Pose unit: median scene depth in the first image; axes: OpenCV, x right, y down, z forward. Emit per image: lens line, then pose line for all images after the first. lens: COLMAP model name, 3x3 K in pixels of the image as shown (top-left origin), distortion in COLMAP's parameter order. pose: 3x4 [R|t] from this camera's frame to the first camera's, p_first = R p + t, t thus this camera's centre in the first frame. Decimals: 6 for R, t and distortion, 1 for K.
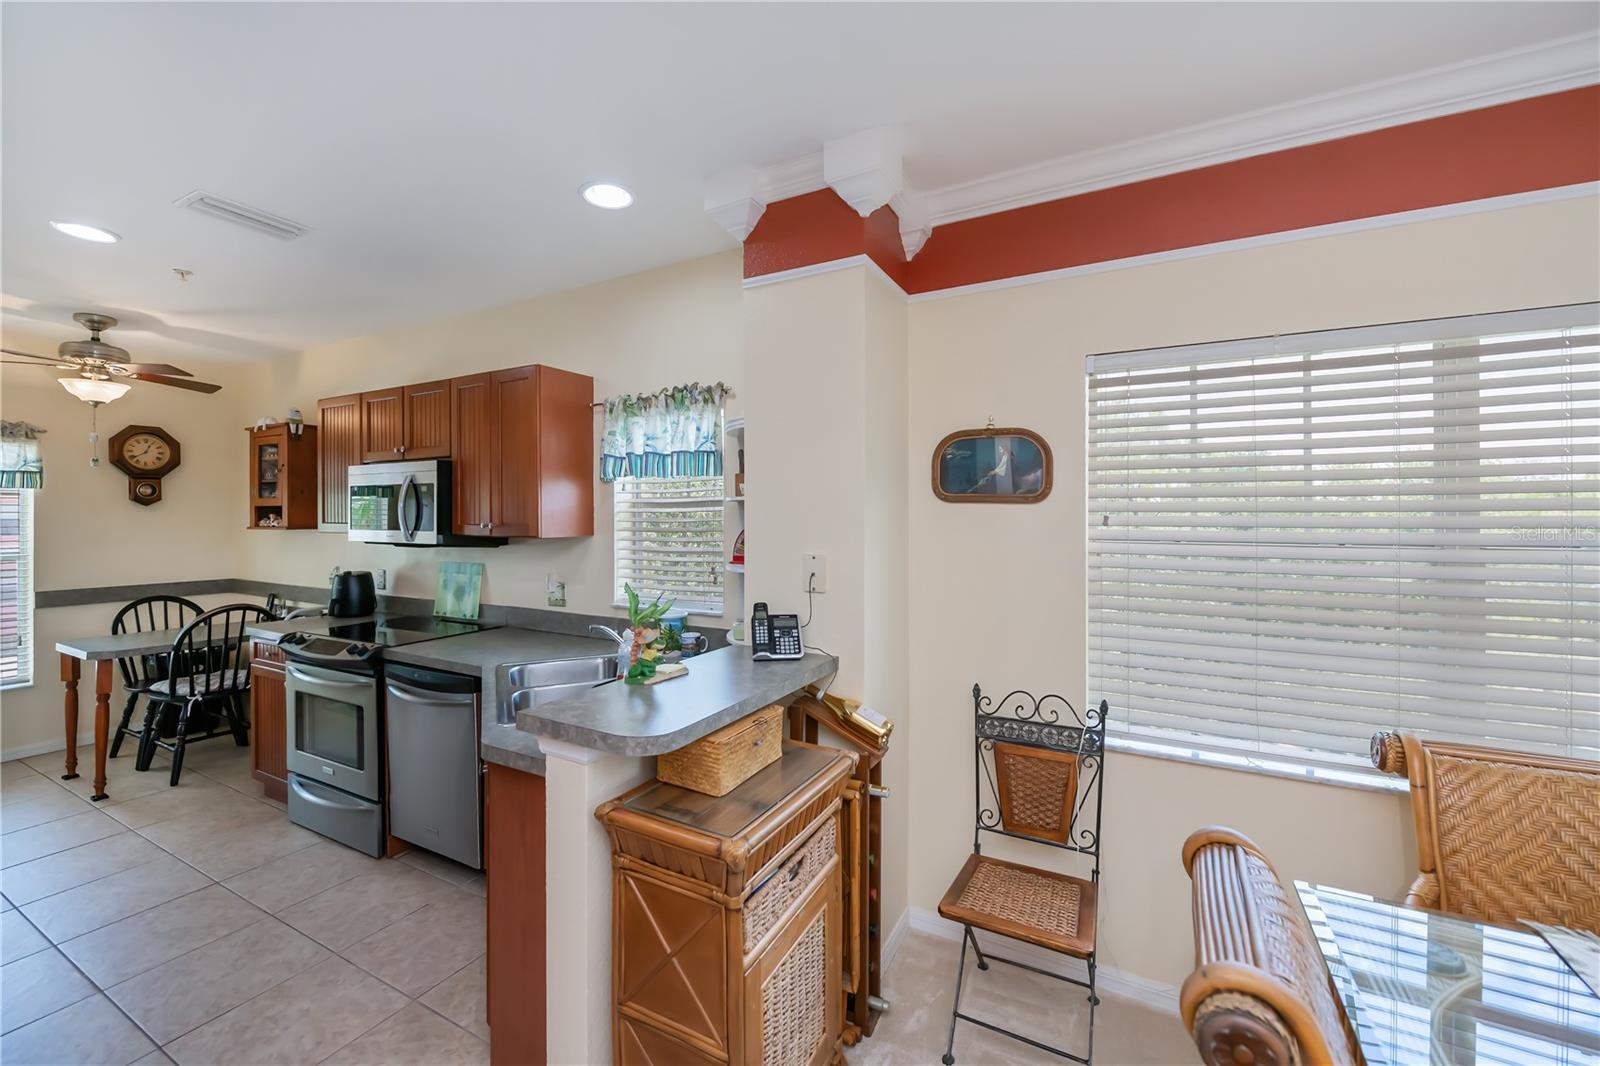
lens RADIAL K [[639.3, 0, 811.0], [0, 639.3, 516.8], [0, 0, 1]] dist [-0.003085, -0.002411]
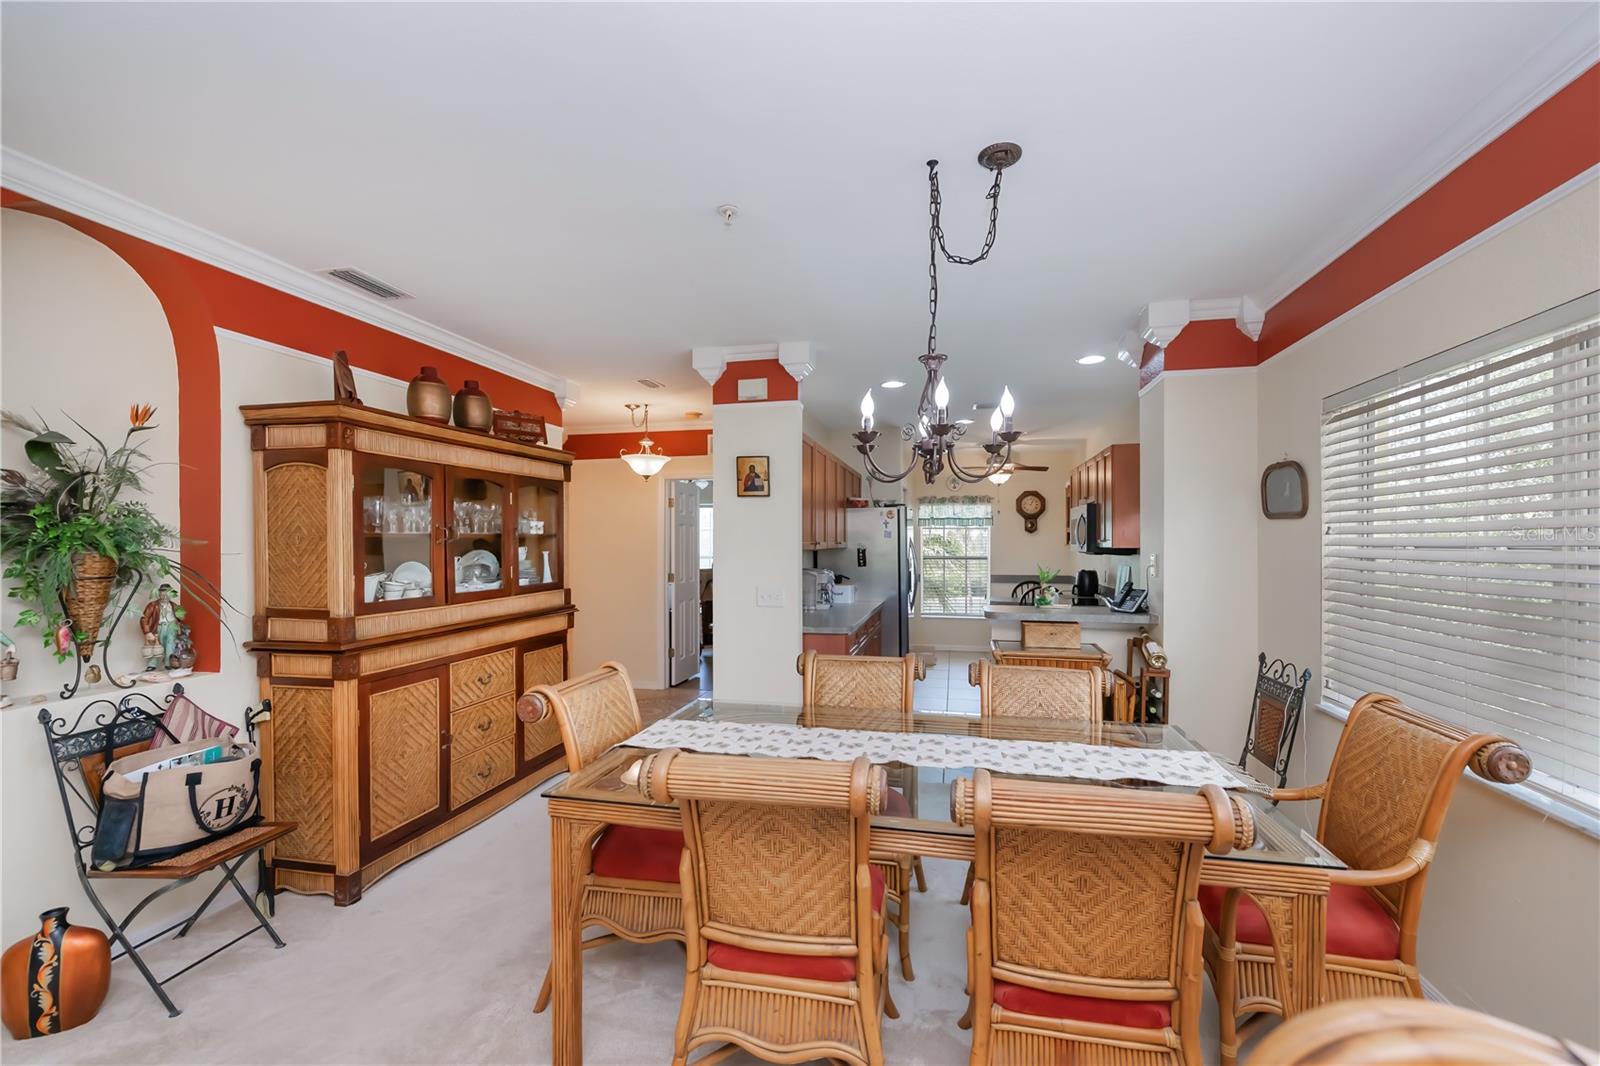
lens RADIAL K [[654.9, 0, 807.0], [0, 654.9, 544.3], [0, 0, 1]] dist [-0.000122, -0.001308]
pose [[0.261050, 0.001648, -0.965324, 0.911138], [-0.004223, 0.999991, 0.000565, 0.023365], [0.965316, 0.003929, 0.261055, -0.202456]]
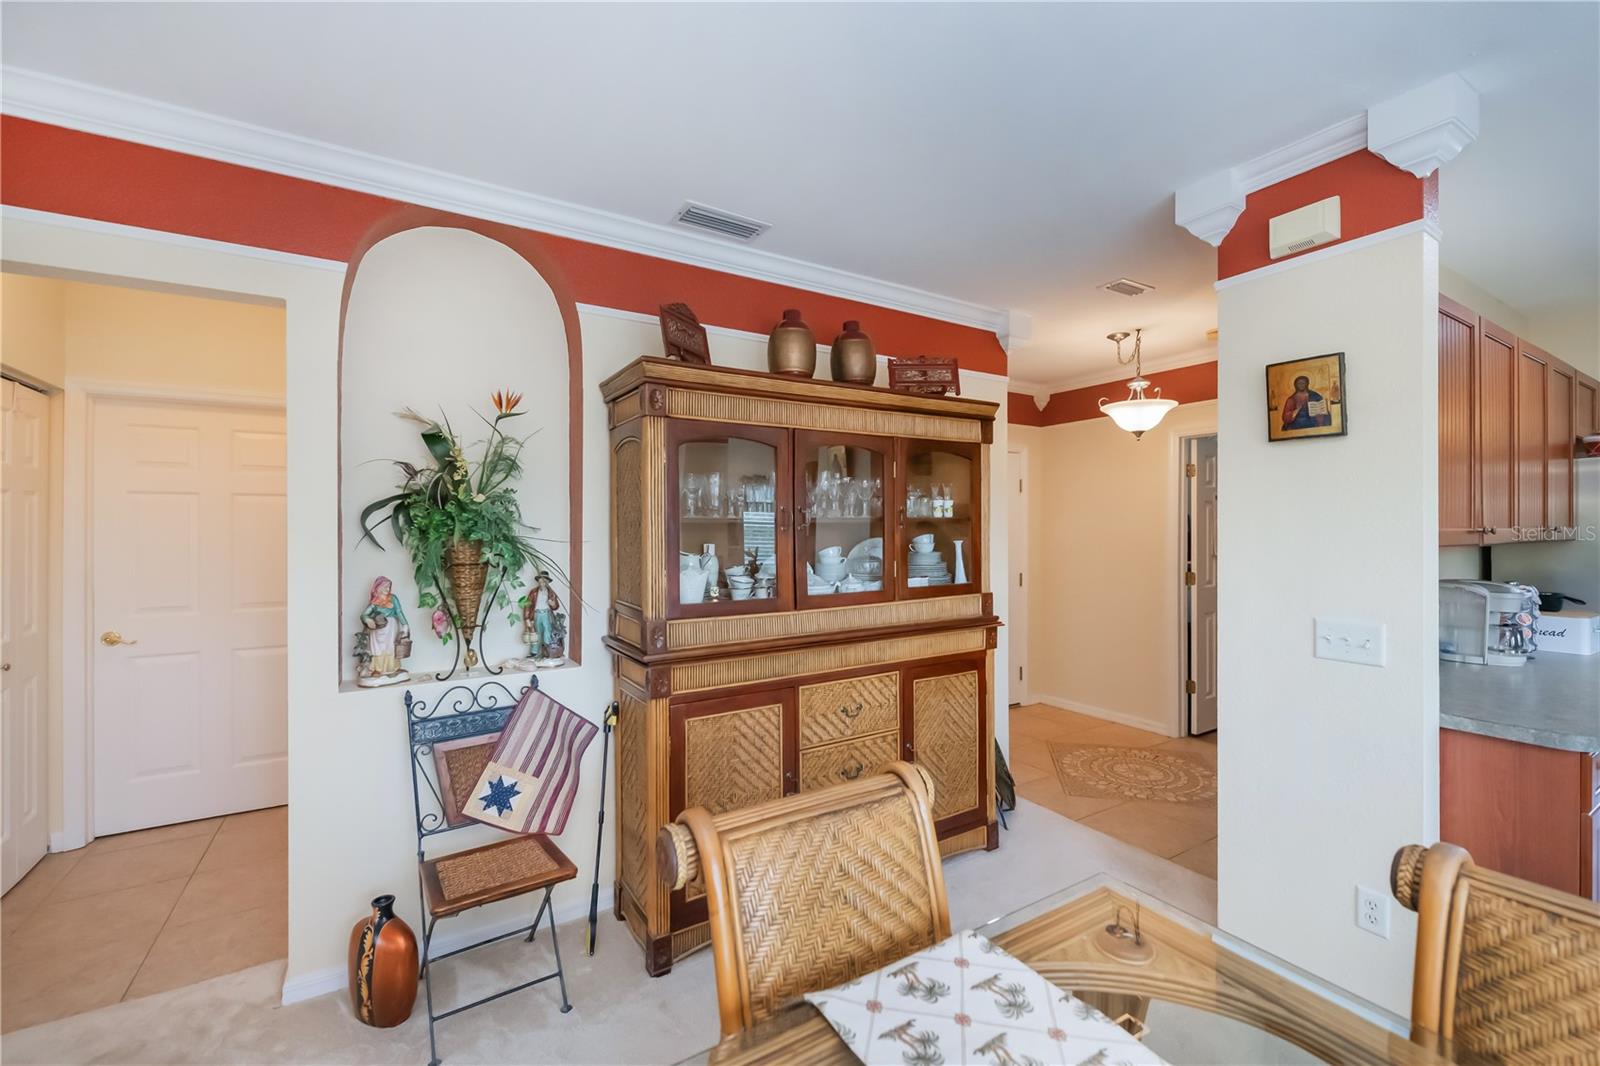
lens RADIAL K [[654.9, 0, 816.1], [0, 654.9, 529.2], [0, 0, 1]] dist [-0.000122, -0.001308]
pose [[-0.502657, 0.002684, -0.864482, 0.460558], [-0.003768, 0.999979, 0.005295, 0.019420], [0.864478, 0.005919, -0.502636, -0.065273]]
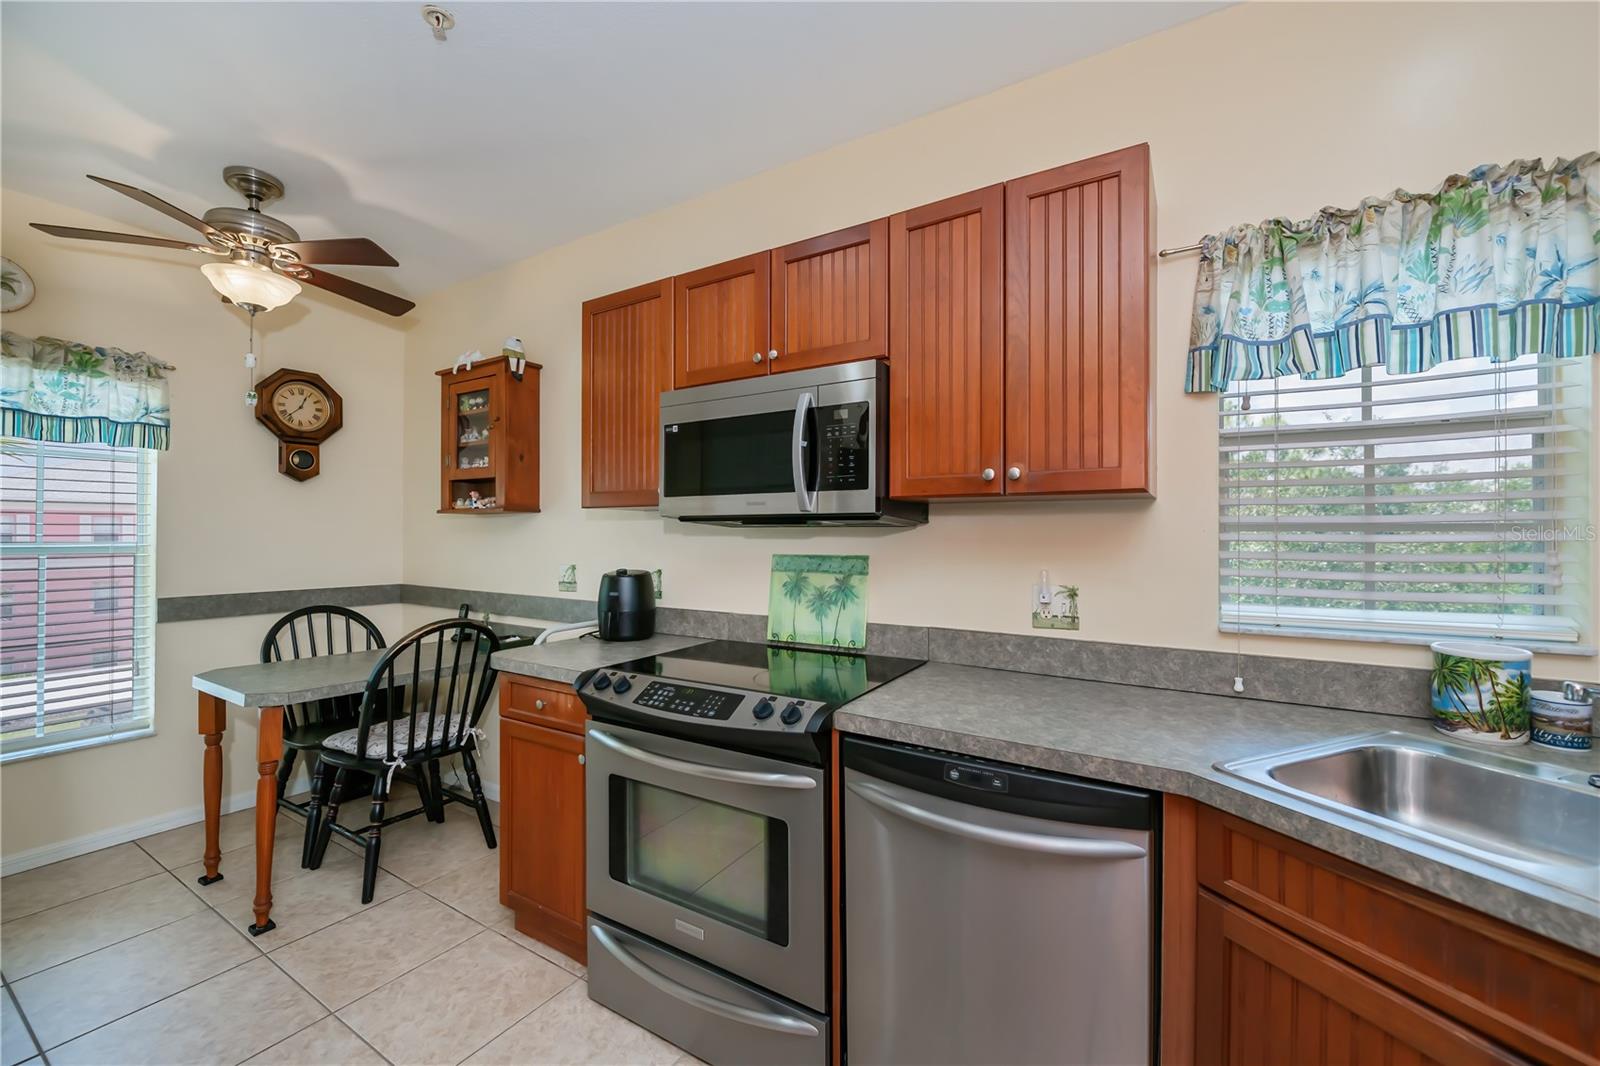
lens RADIAL K [[639.3, 0, 821.5], [0, 639.3, 533.6], [0, 0, 1]] dist [-0.003085, -0.002411]
pose [[0.998307, 0.002895, -0.058101, -0.577780], [-0.003167, 0.999984, -0.004583, 0.060907], [0.058087, 0.004759, 0.998300, 0.435508]]
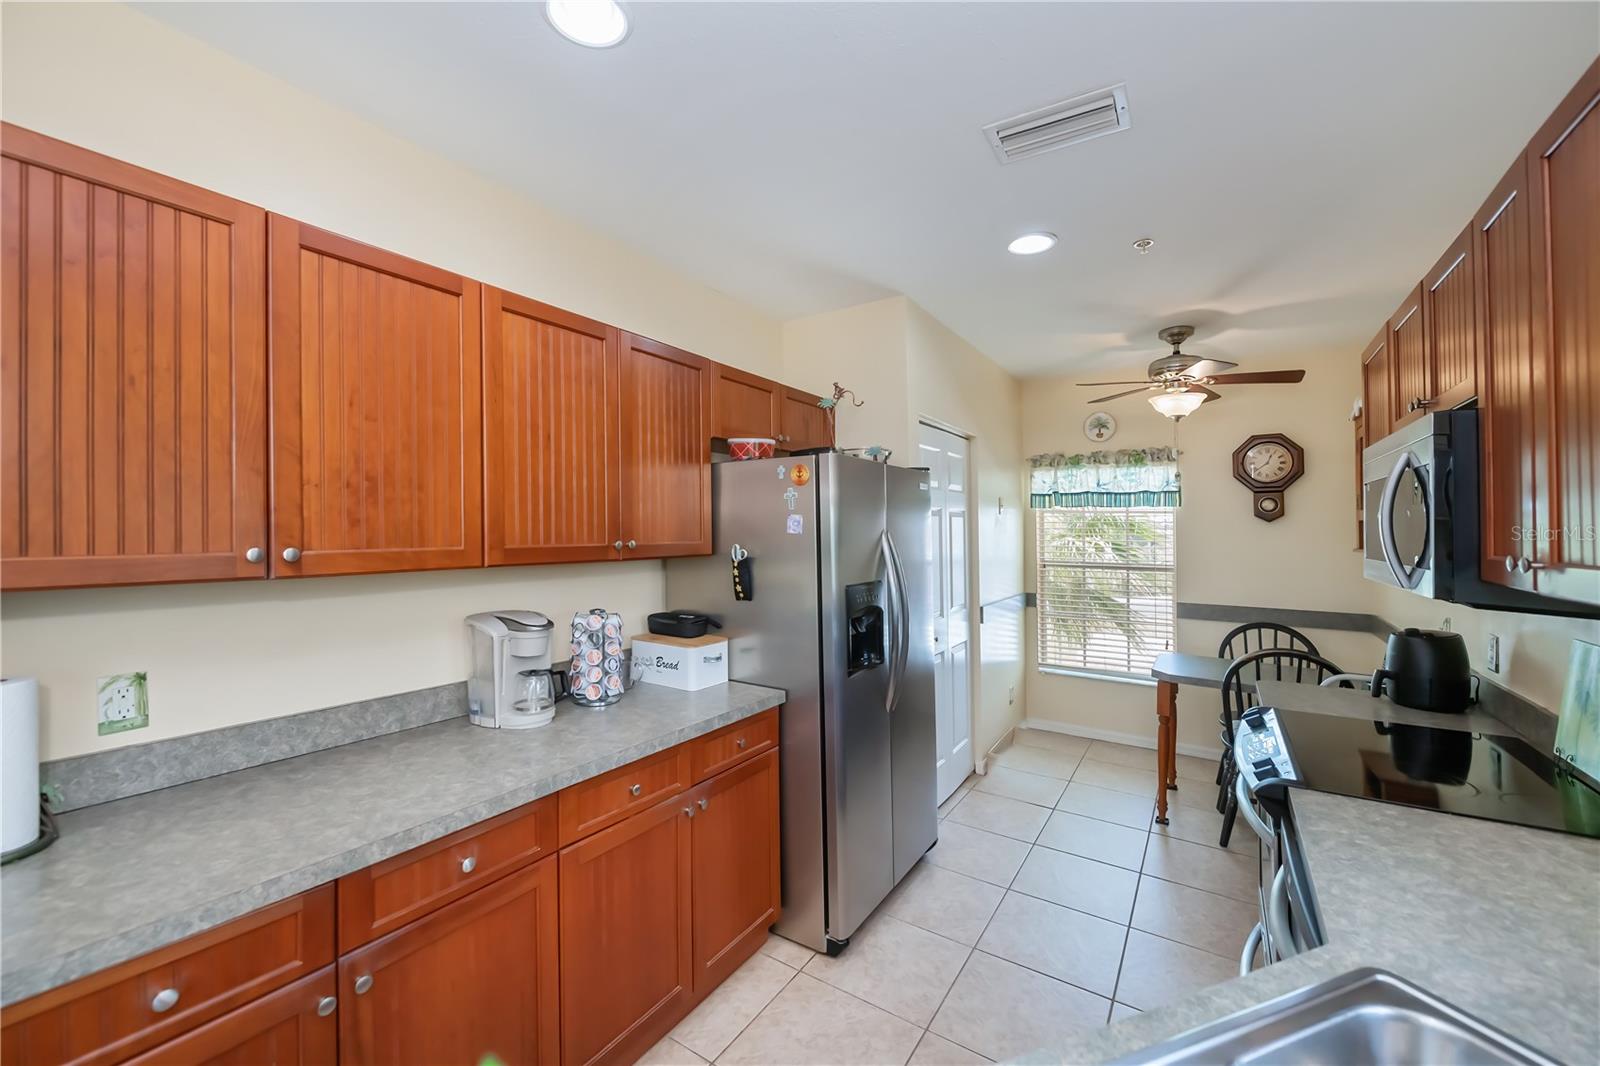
lens RADIAL K [[639.3, 0, 793.2], [0, 639.3, 514.3], [0, 0, 1]] dist [-0.003085, -0.002411]
pose [[-0.097032, -0.024914, -0.994969, -0.098310], [-0.013357, 0.999629, -0.023728, 0.004148], [0.995192, 0.010987, -0.097329, 0.574693]]
